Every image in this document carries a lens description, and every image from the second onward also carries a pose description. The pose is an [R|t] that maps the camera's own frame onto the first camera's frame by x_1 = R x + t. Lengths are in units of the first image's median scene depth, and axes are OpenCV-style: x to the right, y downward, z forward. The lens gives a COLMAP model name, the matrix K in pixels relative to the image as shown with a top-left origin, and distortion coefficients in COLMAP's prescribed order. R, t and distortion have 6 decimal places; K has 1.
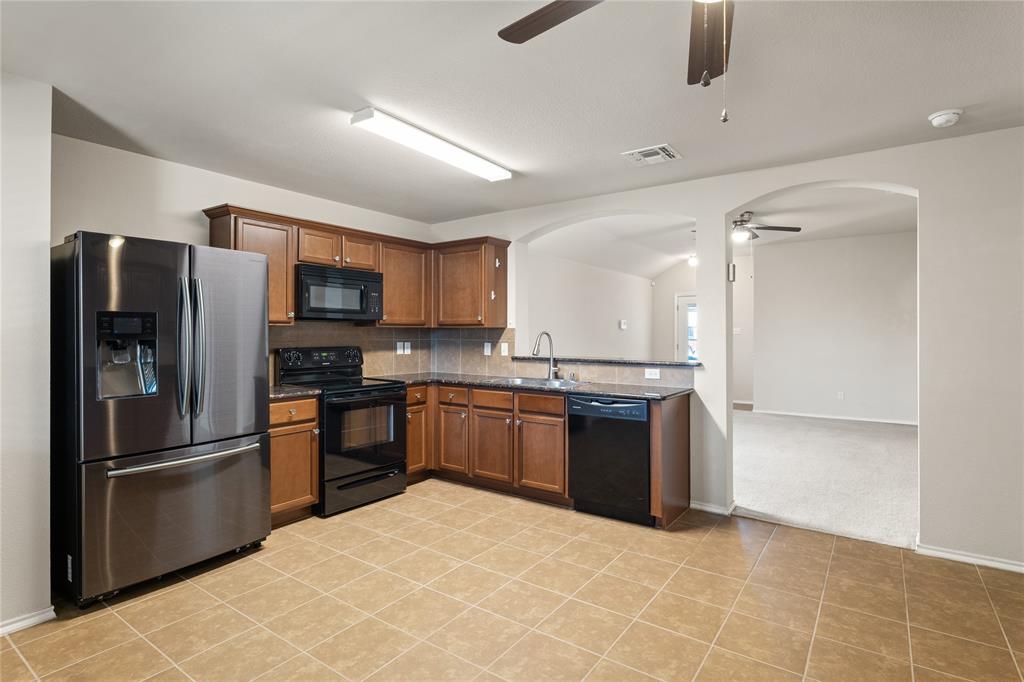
lens RADIAL K [[513.3, 0, 512.0], [0, 513.3, 341.0], [0, 0, 1]] dist [0.001889, 0.000234]
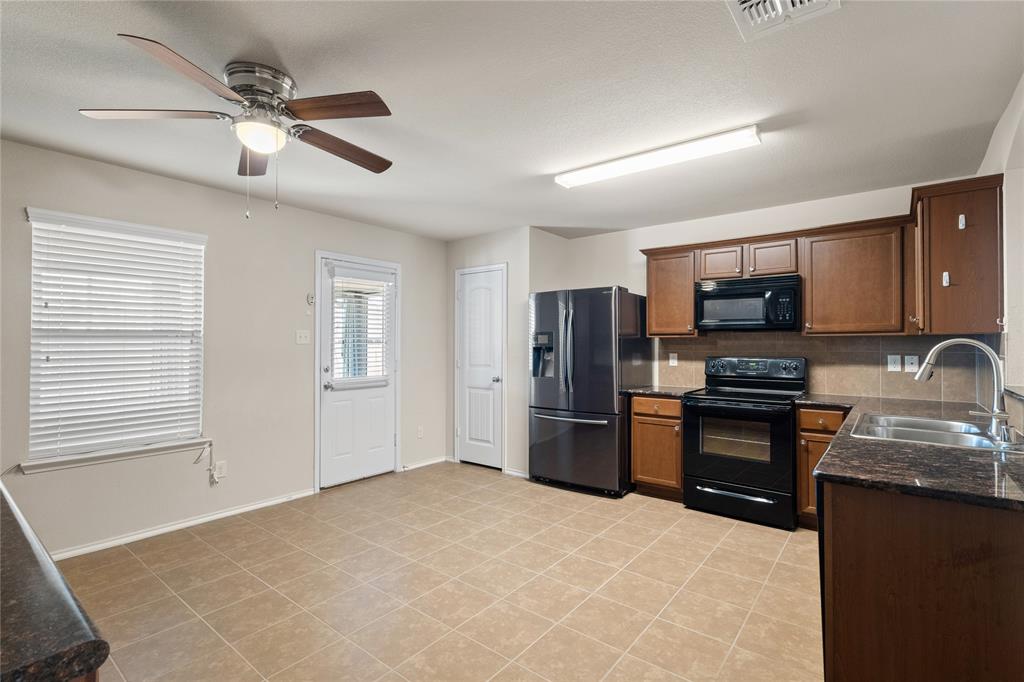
lens RADIAL K [[470.0, 0, 512.0], [0, 470.0, 341.0], [0, 0, 1]] dist [0.000625, 0.000074]
pose [[-0.049140, -0.009756, -0.998744, 0.739091], [-0.015139, 0.999845, -0.009022, -0.005512], [0.998677, 0.014677, -0.049280, 0.718199]]
